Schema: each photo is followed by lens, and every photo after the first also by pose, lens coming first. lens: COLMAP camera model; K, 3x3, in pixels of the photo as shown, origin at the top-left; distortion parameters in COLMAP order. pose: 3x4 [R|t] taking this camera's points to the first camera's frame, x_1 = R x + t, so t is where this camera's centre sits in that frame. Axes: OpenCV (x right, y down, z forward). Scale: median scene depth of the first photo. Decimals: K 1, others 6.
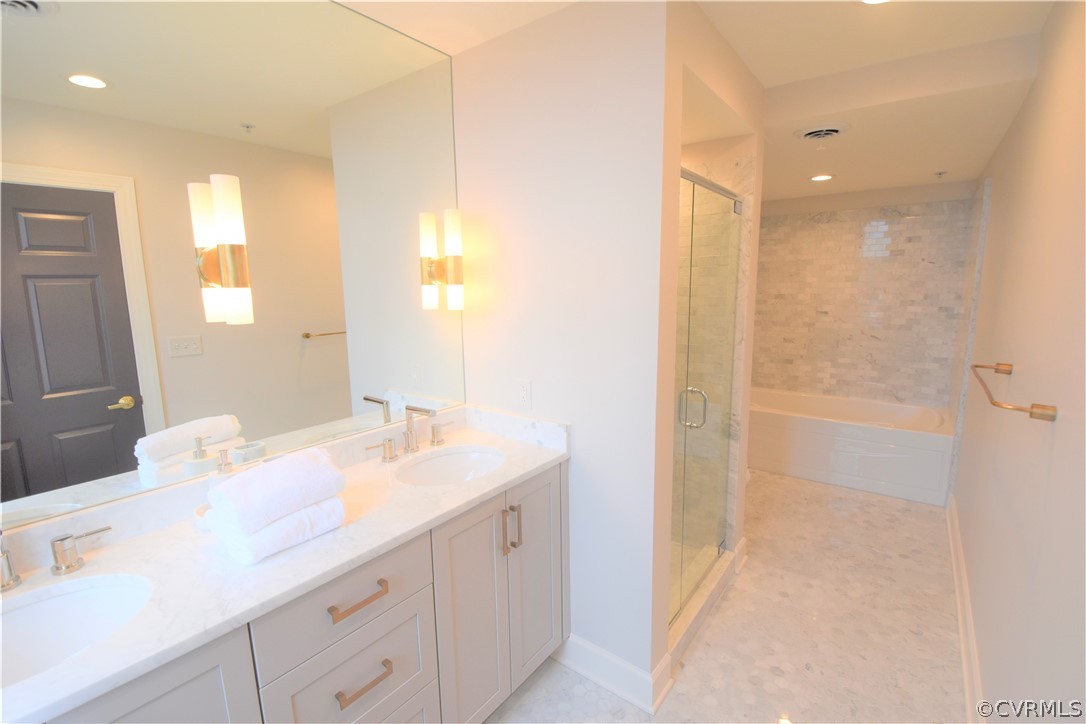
lens RADIAL K [[471.0, 0, 544.1], [0, 471.0, 358.1], [0, 0, 1]] dist [0.000954, -0.018087]
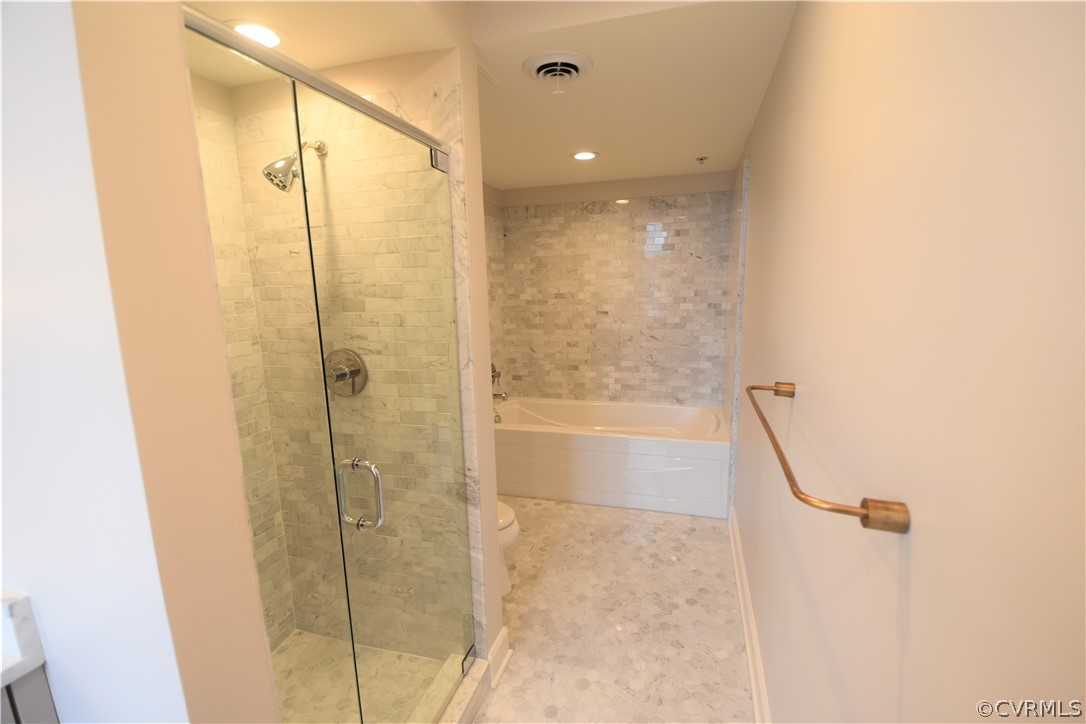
lens RADIAL K [[471.0, 0, 544.1], [0, 471.0, 358.1], [0, 0, 1]] dist [0.000954, -0.018087]
pose [[0.935139, -0.062443, 0.348736, 0.210257], [0.063530, 0.997945, 0.008329, -0.030762], [-0.348539, 0.014366, 0.937184, 0.239745]]
